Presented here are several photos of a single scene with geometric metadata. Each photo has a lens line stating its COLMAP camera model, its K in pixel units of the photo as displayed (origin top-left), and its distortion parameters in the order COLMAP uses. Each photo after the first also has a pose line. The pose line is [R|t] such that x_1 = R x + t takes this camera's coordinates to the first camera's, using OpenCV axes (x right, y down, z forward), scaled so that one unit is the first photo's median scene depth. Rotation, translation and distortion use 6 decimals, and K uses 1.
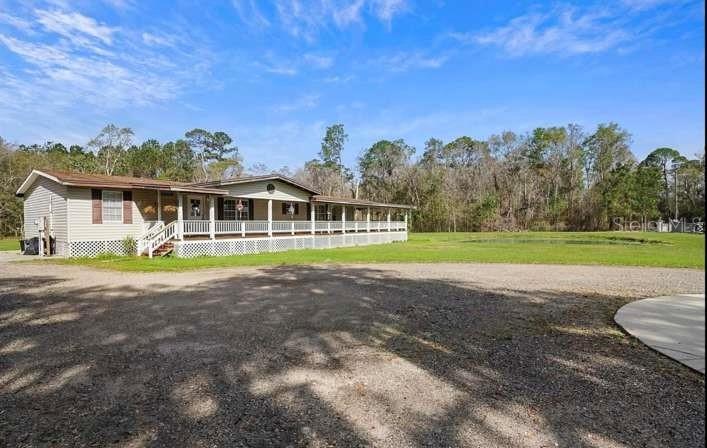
lens RADIAL K [[345.1, 0, 343.2], [0, 345.1, 221.0], [0, 0, 1]] dist [-0.024242, -0.001176]
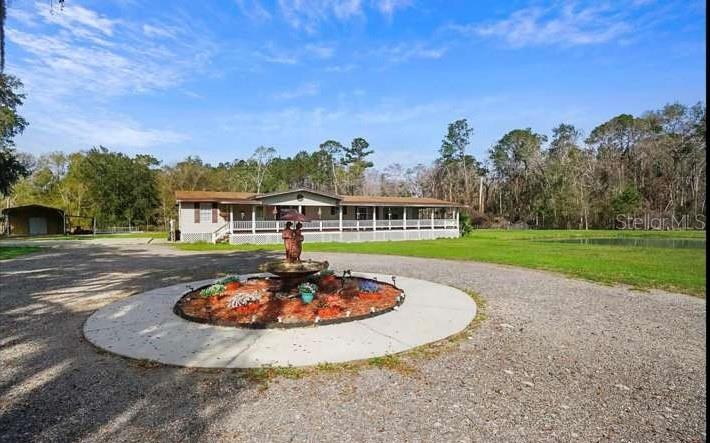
lens RADIAL K [[348.7, 0, 355.0], [0, 348.7, 221.5], [0, 0, 1]] dist [-0.002413, -0.000272]
pose [[0.895861, 0.003635, -0.444319, 0.402097], [0.004713, 0.999833, 0.017681, -0.014200], [0.444309, -0.017933, 0.895694, -0.106511]]
